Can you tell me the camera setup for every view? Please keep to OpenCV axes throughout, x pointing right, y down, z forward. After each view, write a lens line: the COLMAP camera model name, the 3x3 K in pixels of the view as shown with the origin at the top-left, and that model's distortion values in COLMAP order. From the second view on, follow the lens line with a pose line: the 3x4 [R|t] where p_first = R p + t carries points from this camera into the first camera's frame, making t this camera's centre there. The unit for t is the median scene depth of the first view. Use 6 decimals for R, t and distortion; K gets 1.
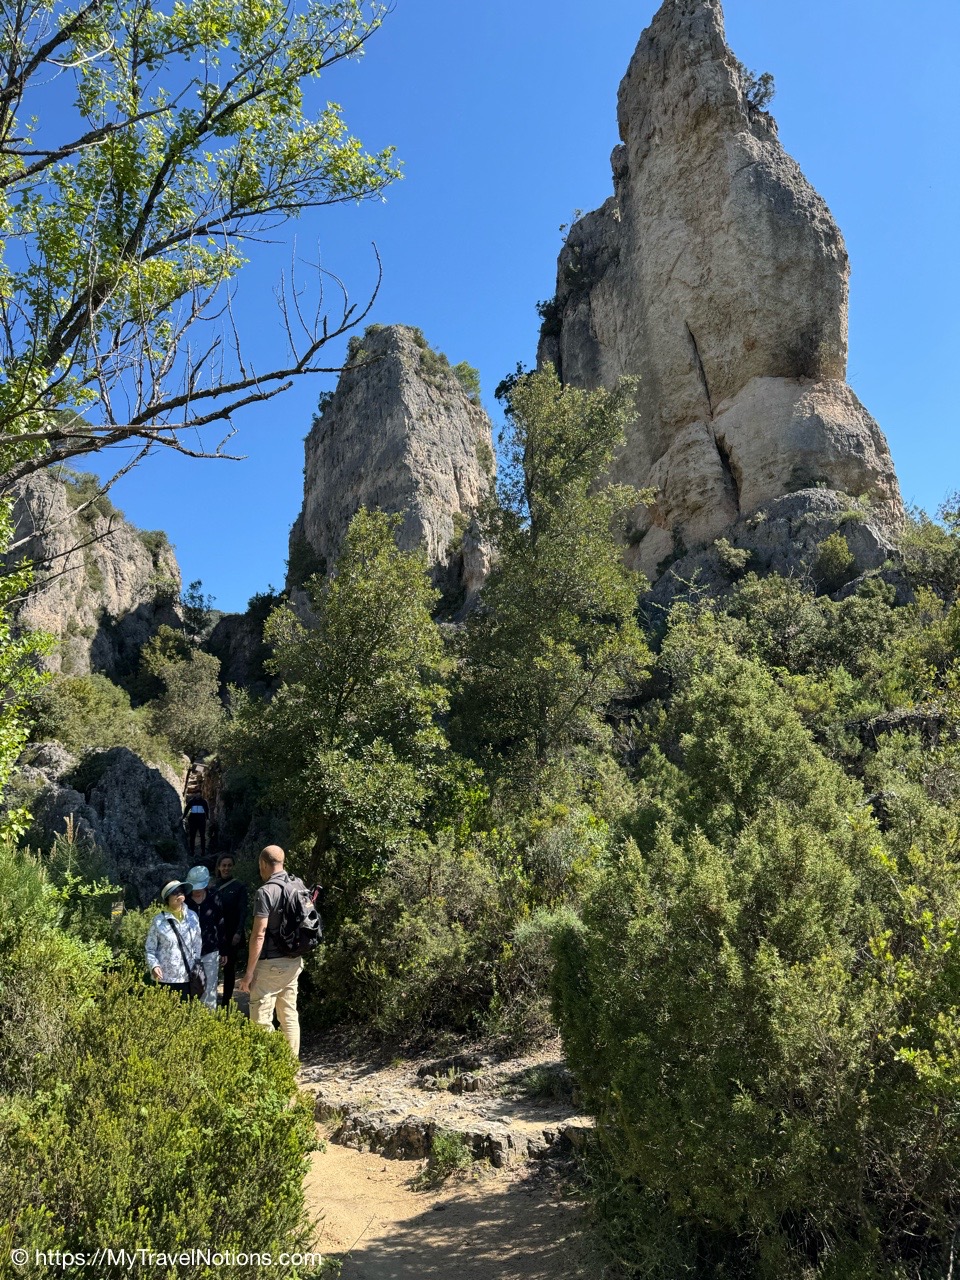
lens RADIAL K [[885.7, 0, 480.0], [0, 885.7, 640.0], [0, 0, 1]] dist [0.099309, -0.171226]
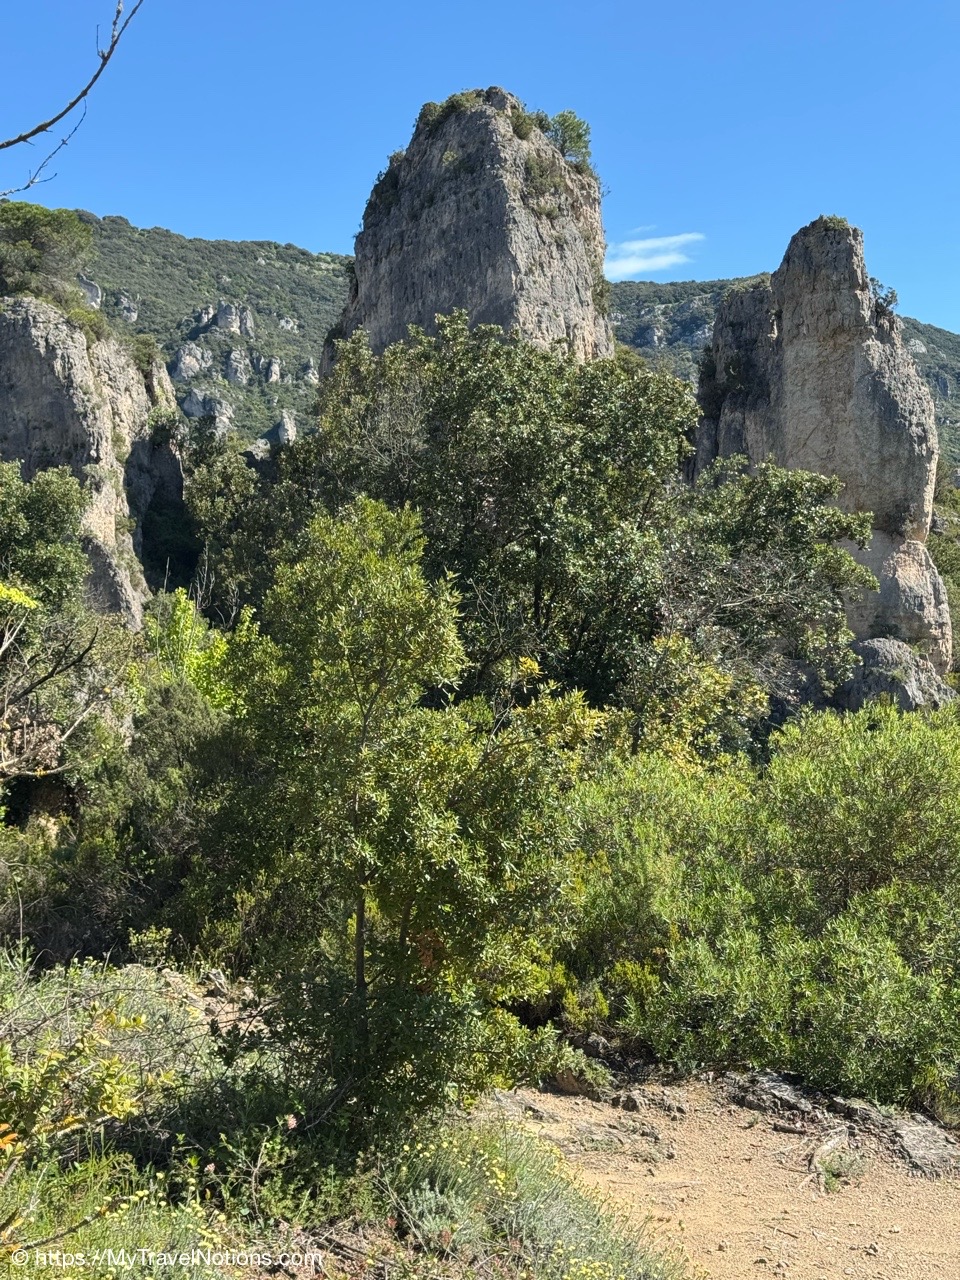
lens RADIAL K [[1776.5, 0, 480.0], [0, 1776.5, 640.0], [0, 0, 1]] dist [0.089623, 0.017473]
pose [[0.999525, 0.030625, 0.003575, -0.108383], [-0.030684, 0.976648, 0.212642, -0.267131], [0.003020, -0.212651, 0.977124, -0.657725]]
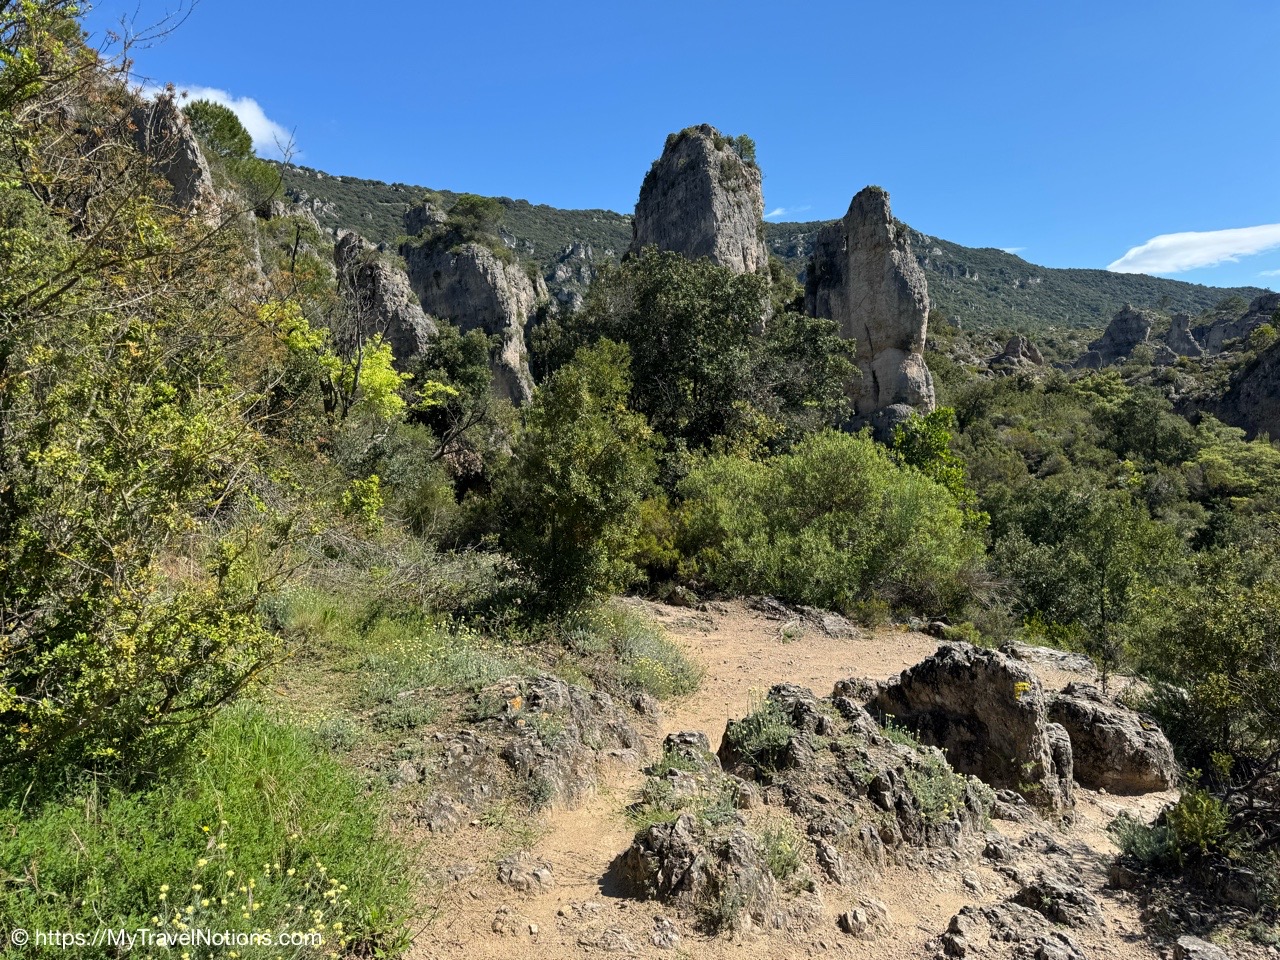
lens RADIAL K [[885.7, 0, 640.6], [0, 885.7, 498.3], [0, 0, 1]] dist [0.099309, -0.171226]
pose [[0.997283, 0.015804, -0.071951, -0.091878], [0.007036, 0.951817, 0.306587, -0.268622], [0.073329, -0.306261, 0.949119, -0.674140]]
